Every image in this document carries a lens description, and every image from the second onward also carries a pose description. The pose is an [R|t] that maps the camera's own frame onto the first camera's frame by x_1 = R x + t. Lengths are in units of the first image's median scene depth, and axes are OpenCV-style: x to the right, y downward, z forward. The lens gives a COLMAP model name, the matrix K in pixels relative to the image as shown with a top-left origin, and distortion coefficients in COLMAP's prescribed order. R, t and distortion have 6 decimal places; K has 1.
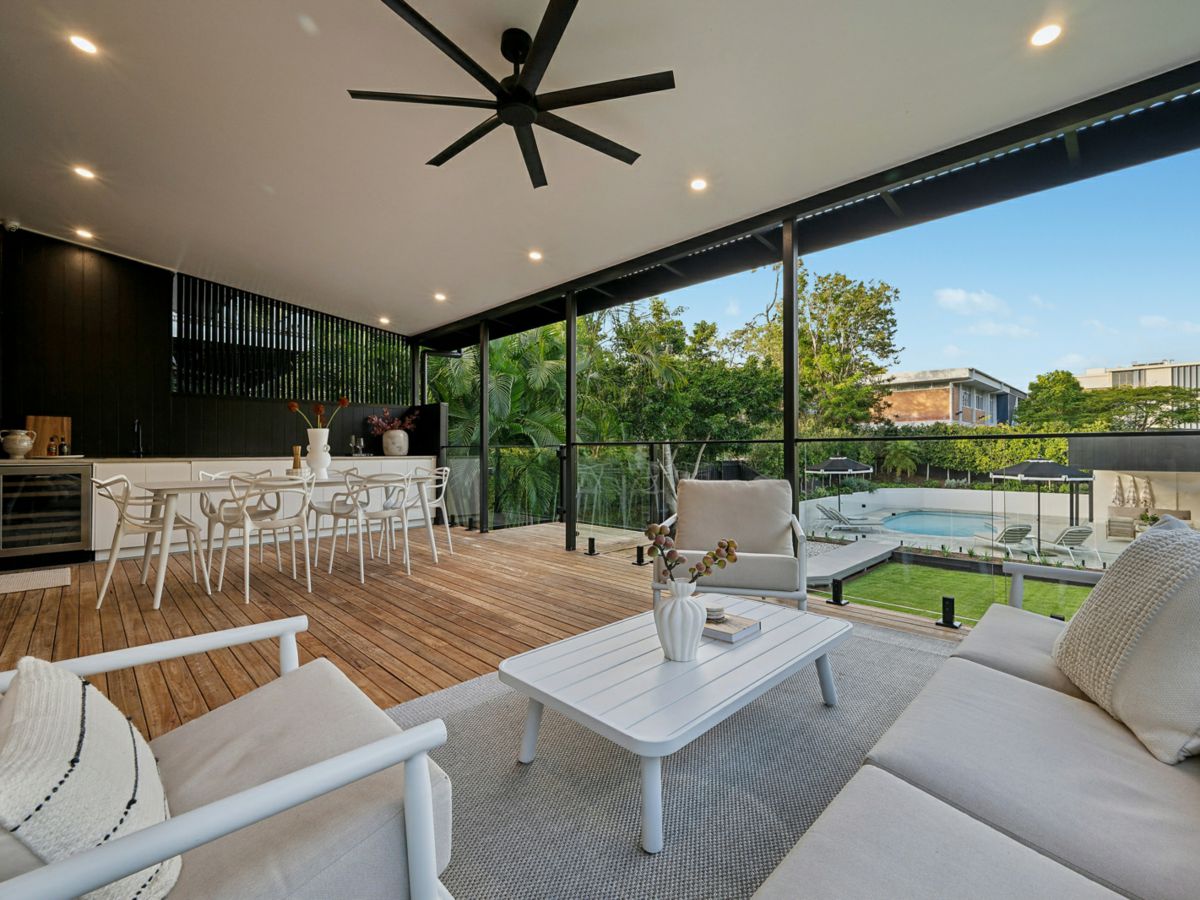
lens RADIAL K [[527.7, 0, 600.8], [0, 527.7, 448.3], [0, 0, 1]] dist [-0.002620, -0.000124]
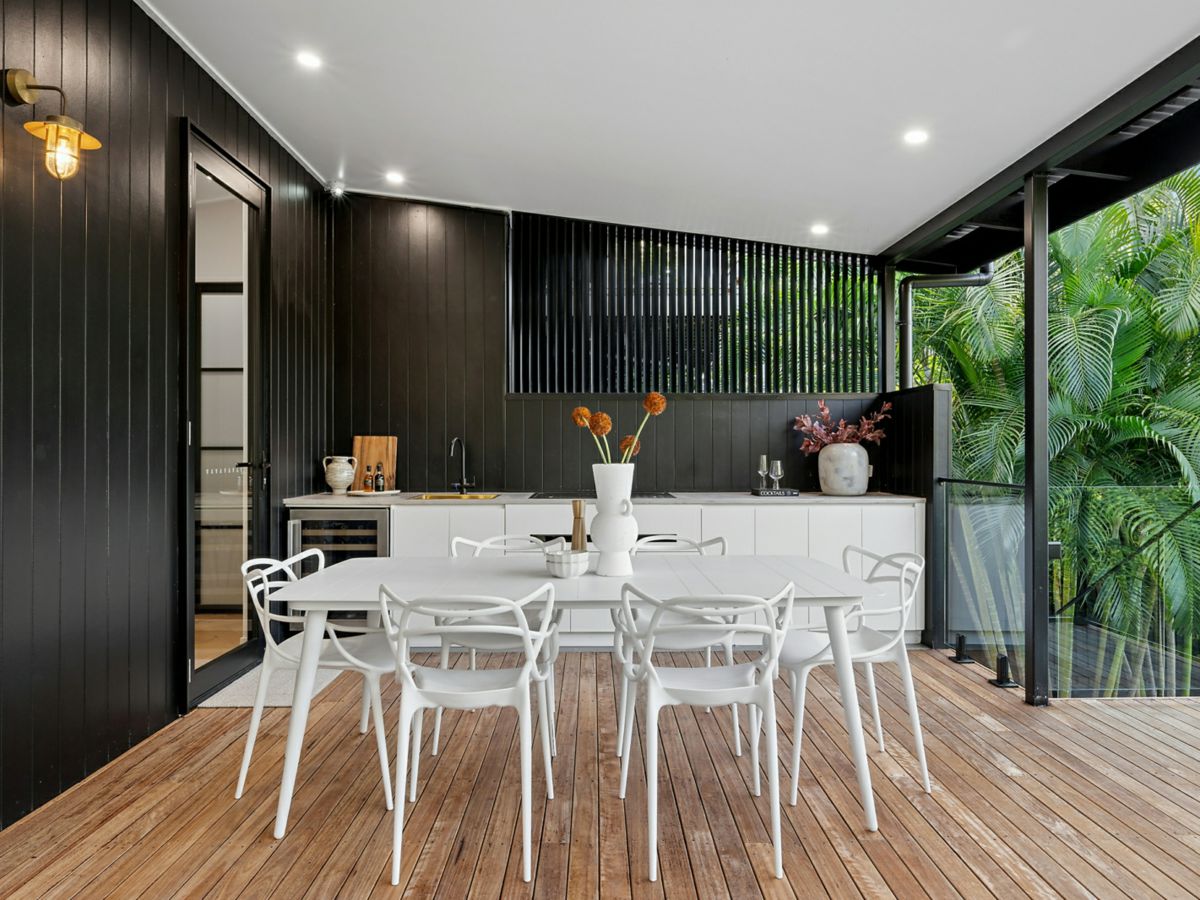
lens RADIAL K [[764.5, 0, 601.3], [0, 764.5, 446.7], [0, 0, 1]] dist [-0.003319, 0.001821]
pose [[0.723727, -0.001972, -0.690084, -0.052635], [0.002387, 0.999997, -0.000354, -0.031528], [0.690082, -0.001391, 0.723730, 0.311296]]
